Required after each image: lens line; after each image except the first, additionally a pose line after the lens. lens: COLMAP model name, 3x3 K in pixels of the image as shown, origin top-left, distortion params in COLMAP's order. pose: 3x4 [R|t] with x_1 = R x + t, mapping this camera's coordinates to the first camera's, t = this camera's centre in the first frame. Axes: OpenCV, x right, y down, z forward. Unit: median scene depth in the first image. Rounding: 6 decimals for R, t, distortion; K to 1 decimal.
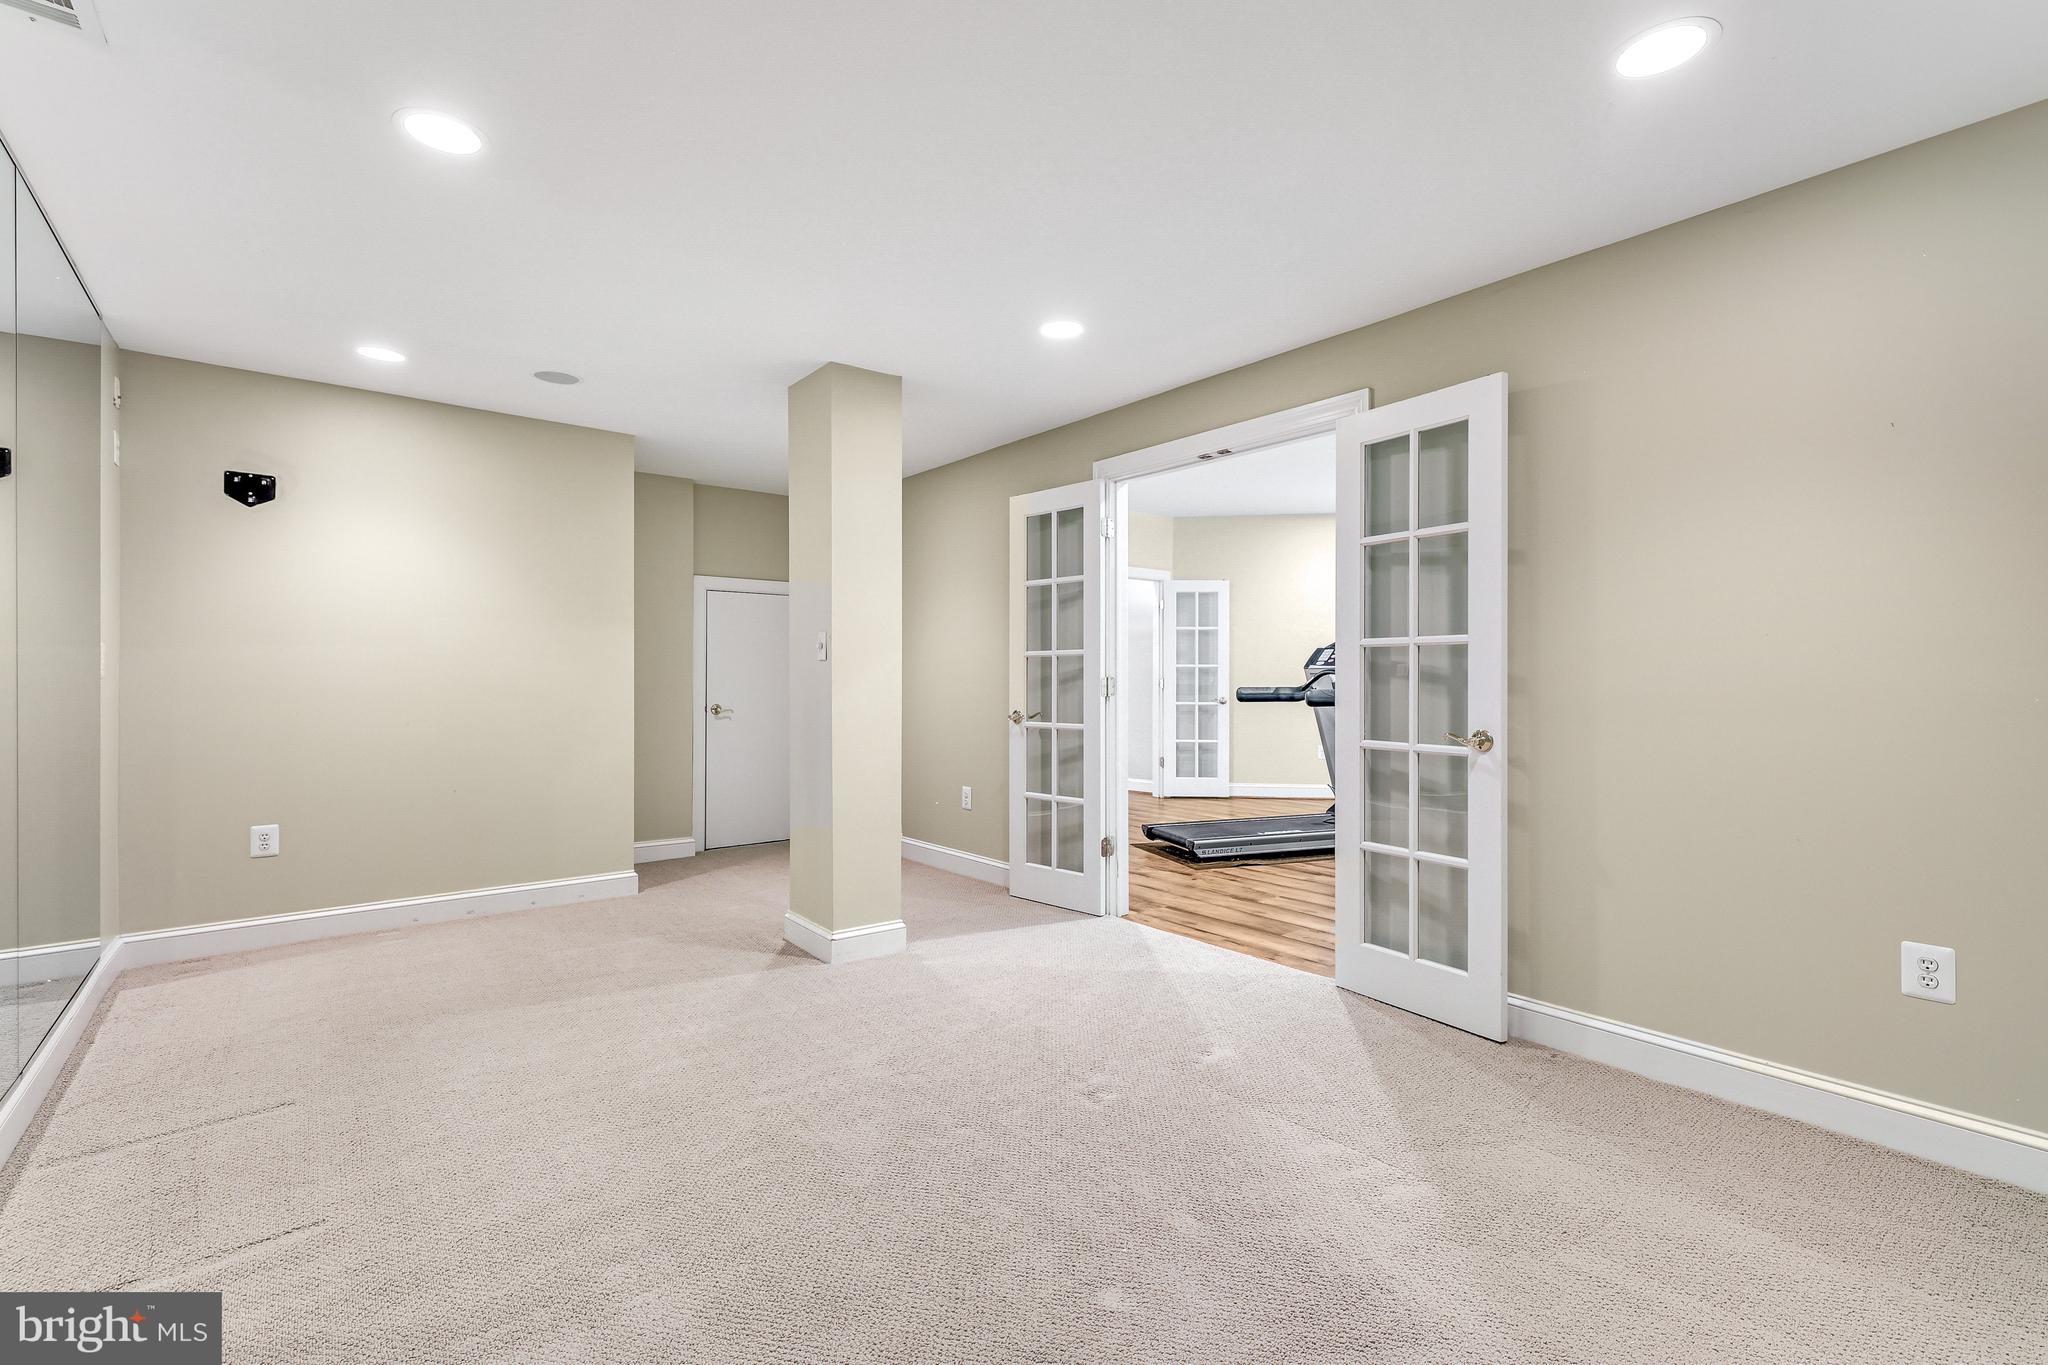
lens RADIAL K [[875.9, 0, 1032.5], [0, 875.9, 673.1], [0, 0, 1]] dist [-0.000694, -0.000183]
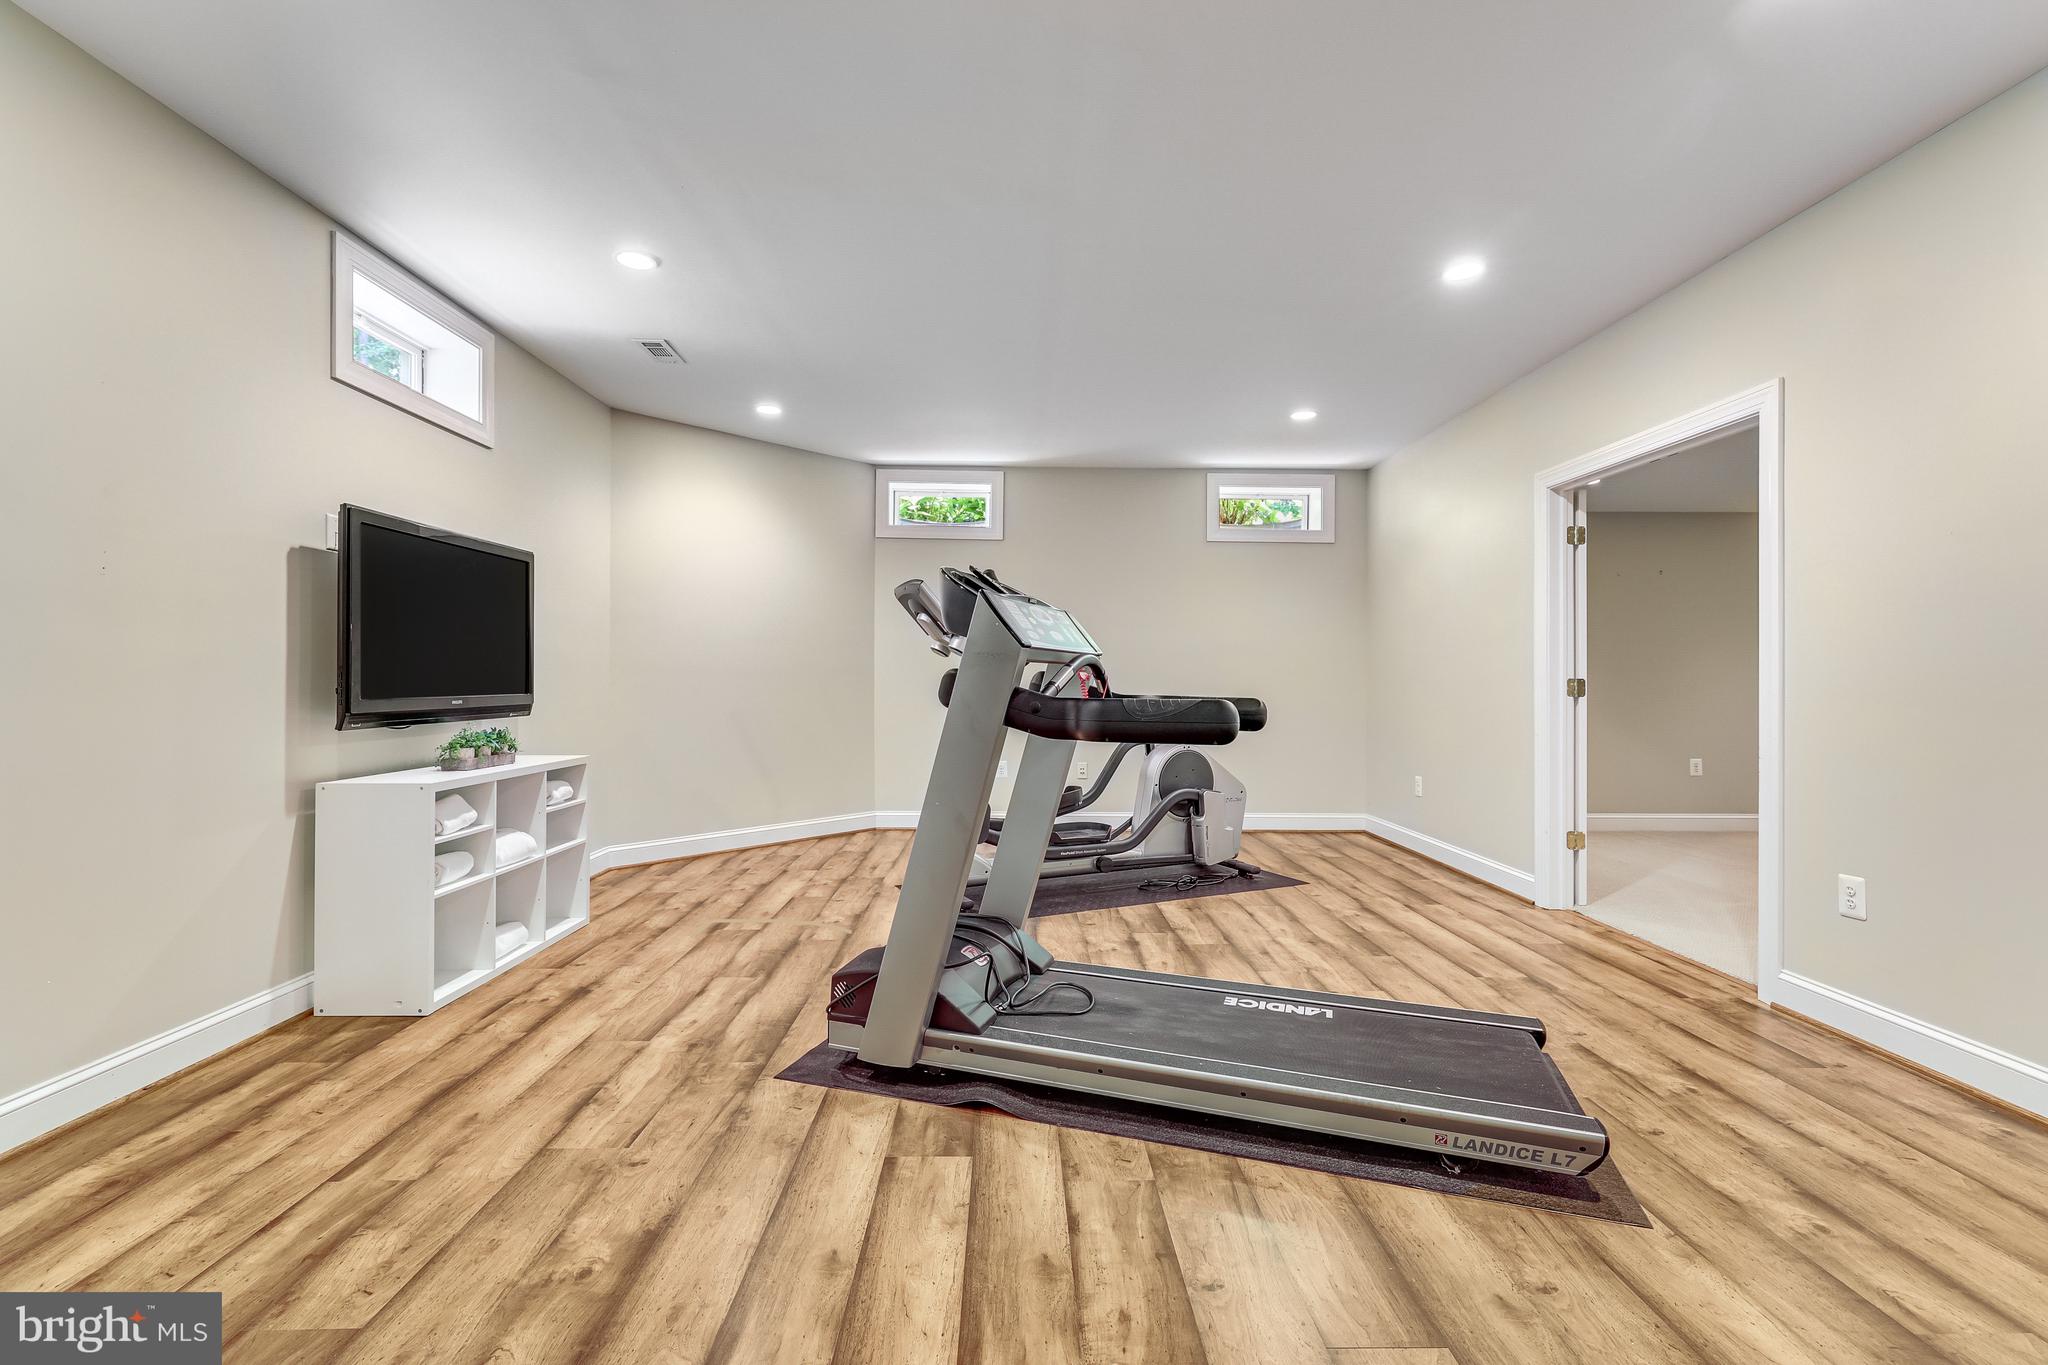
lens RADIAL K [[897.3, 0, 1001.4], [0, 897.3, 682.5], [0, 0, 1]] dist [0.000189, -0.000195]
pose [[-0.768988, -0.005946, 0.639235, 0.089189], [-0.009100, 0.999957, -0.001646, 0.012133], [-0.639198, -0.007082, -0.769009, 1.484311]]
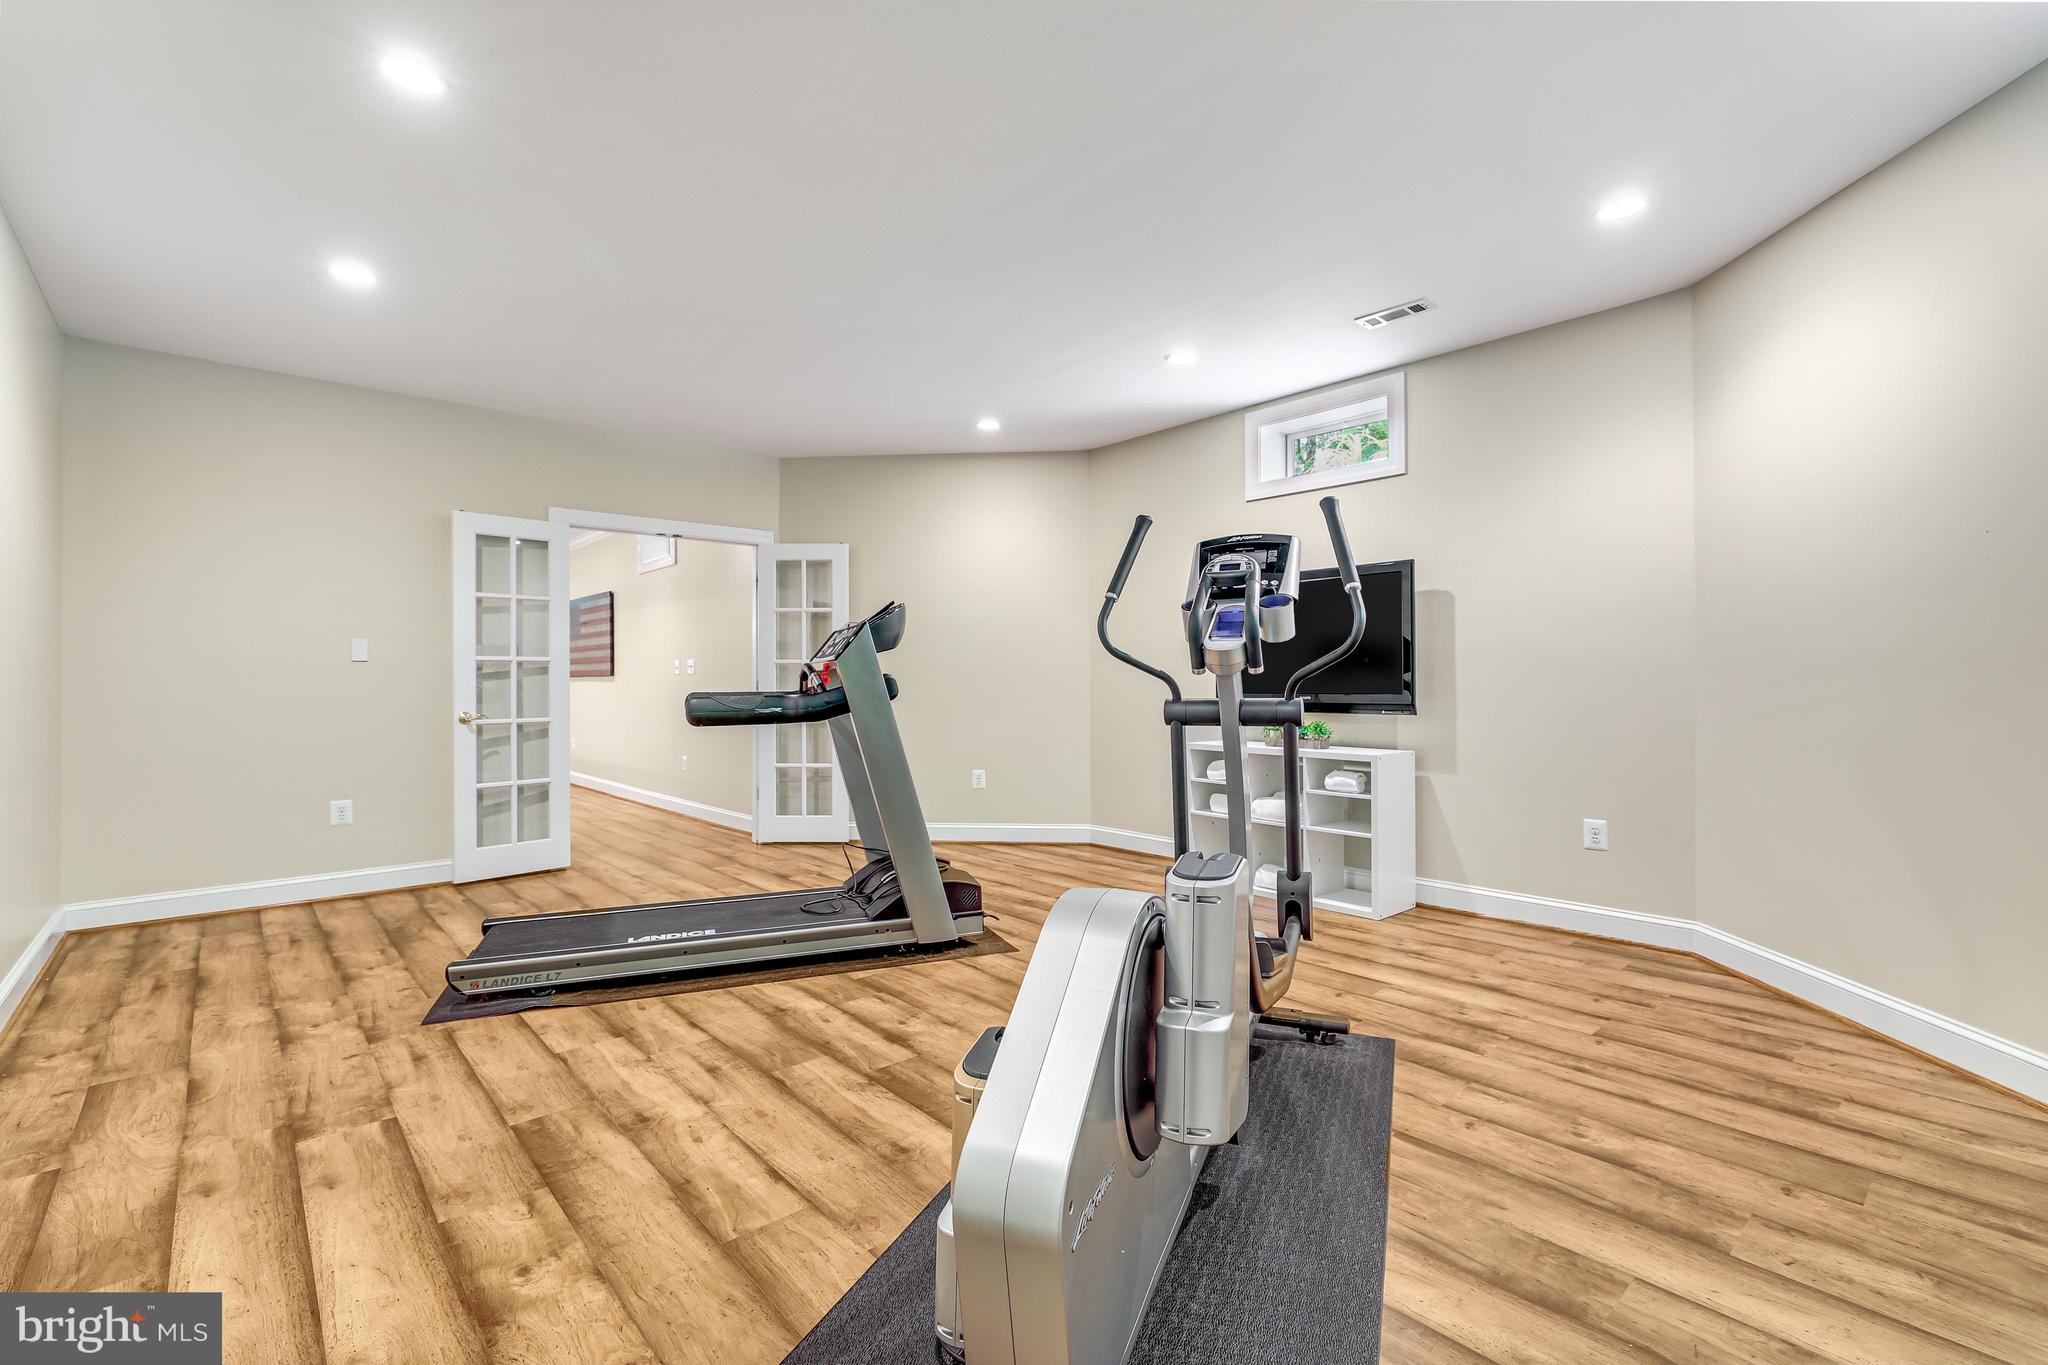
lens RADIAL K [[875.9, 0, 1032.5], [0, 875.9, 673.1], [0, 0, 1]] dist [-0.000694, -0.000183]
pose [[0.998537, -0.002856, 0.054000, 0.500860], [0.002899, 0.999996, -0.000714, 0.003276], [-0.053998, 0.000869, 0.998541, 0.393399]]
